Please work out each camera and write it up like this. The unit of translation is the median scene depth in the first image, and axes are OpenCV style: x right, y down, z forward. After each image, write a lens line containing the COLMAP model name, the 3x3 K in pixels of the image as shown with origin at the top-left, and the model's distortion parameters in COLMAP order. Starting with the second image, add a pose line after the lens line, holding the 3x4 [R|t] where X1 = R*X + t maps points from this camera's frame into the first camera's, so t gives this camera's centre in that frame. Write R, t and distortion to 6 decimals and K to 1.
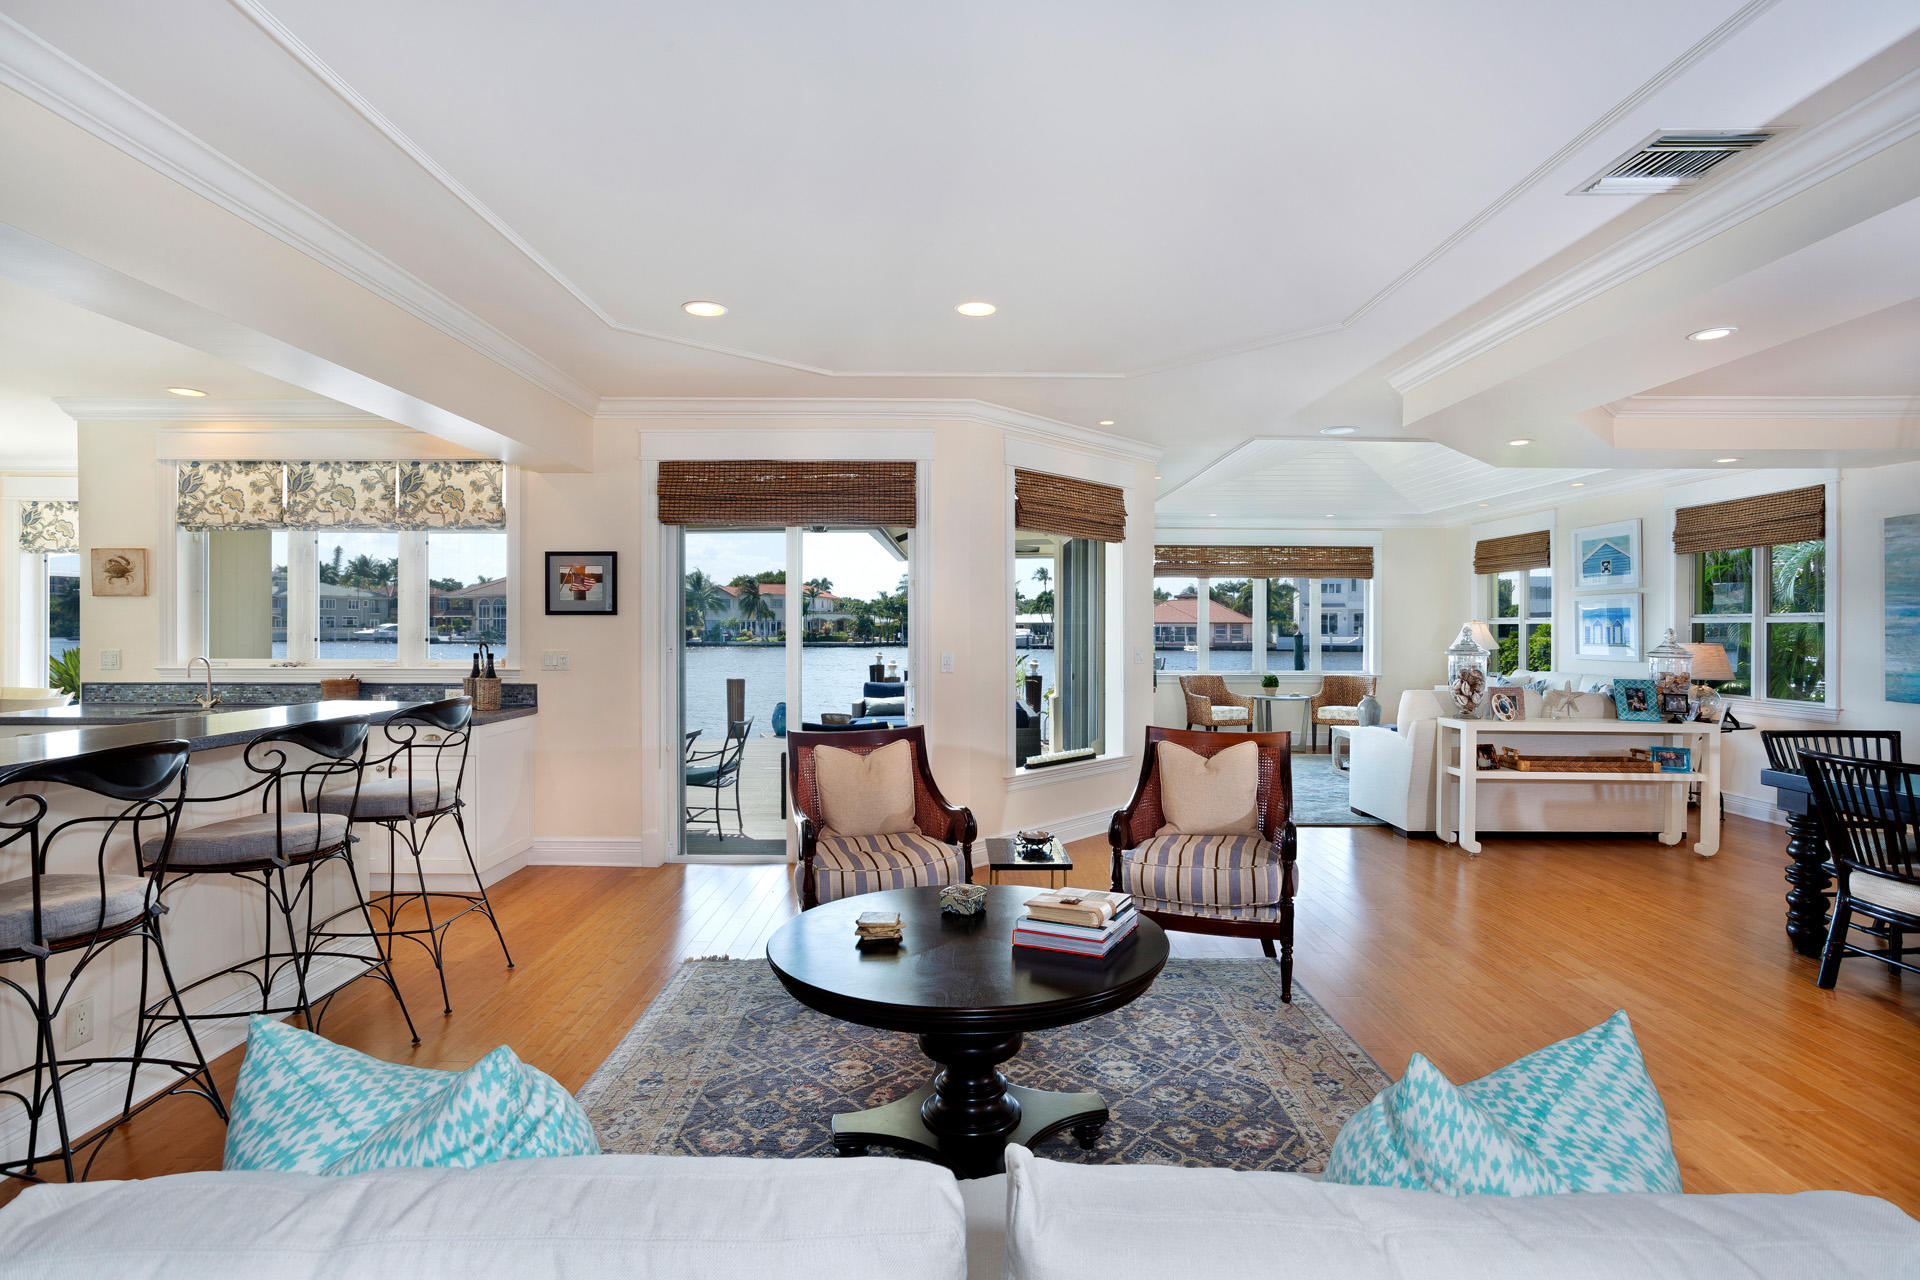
lens RADIAL K [[929.3, 0, 952.1], [0, 929.3, 633.2], [0, 0, 1]] dist [-0.003984, 0.000580]
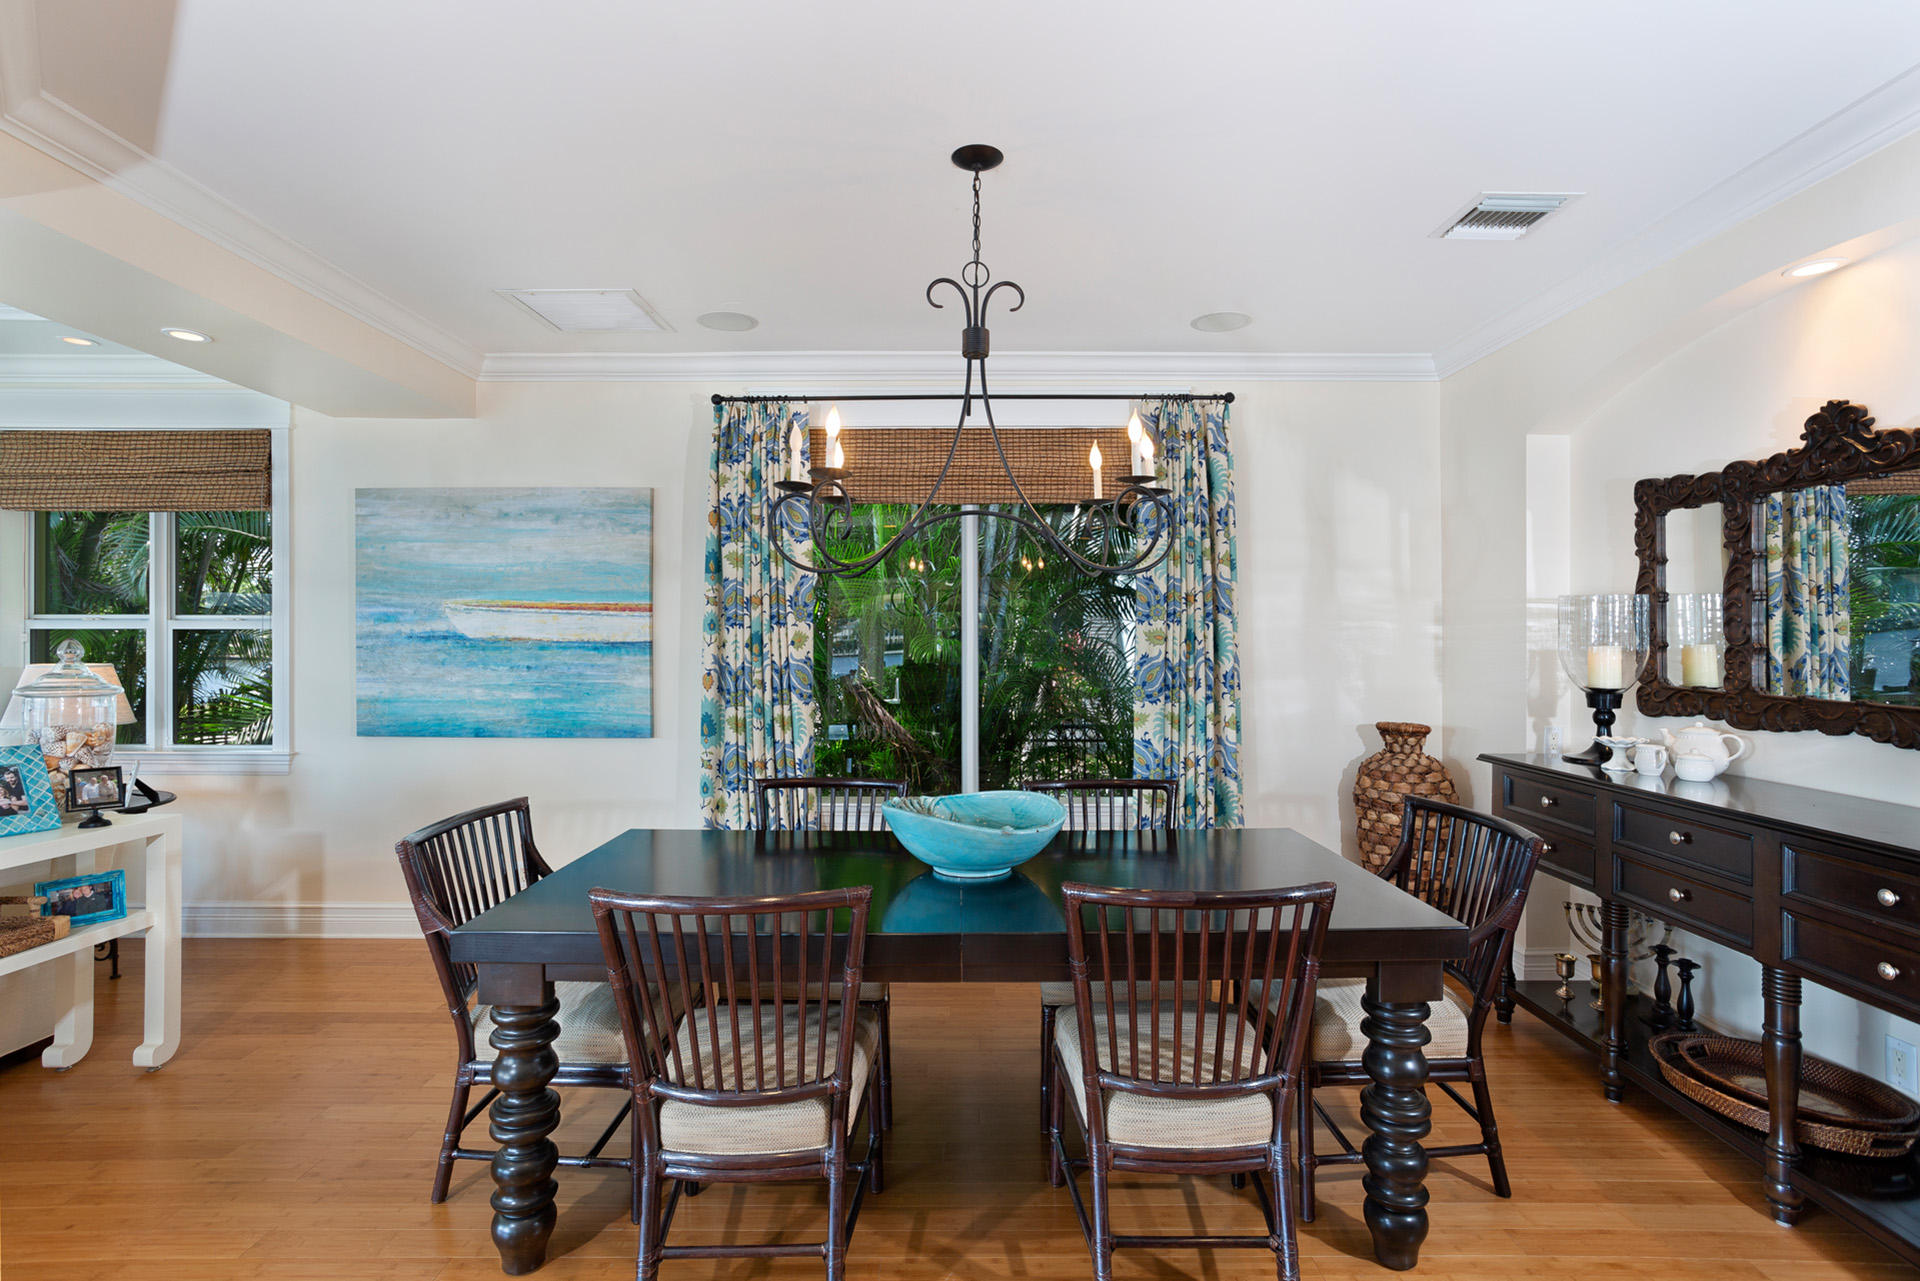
lens RADIAL K [[929.3, 0, 963.1], [0, 929.3, 637.4], [0, 0, 1]] dist [-0.003984, 0.000580]
pose [[0.020861, 0.001620, 0.999781, 0.278852], [0.006363, 0.999978, -0.001753, -0.001307], [-0.999762, 0.006398, 0.020851, 0.499674]]
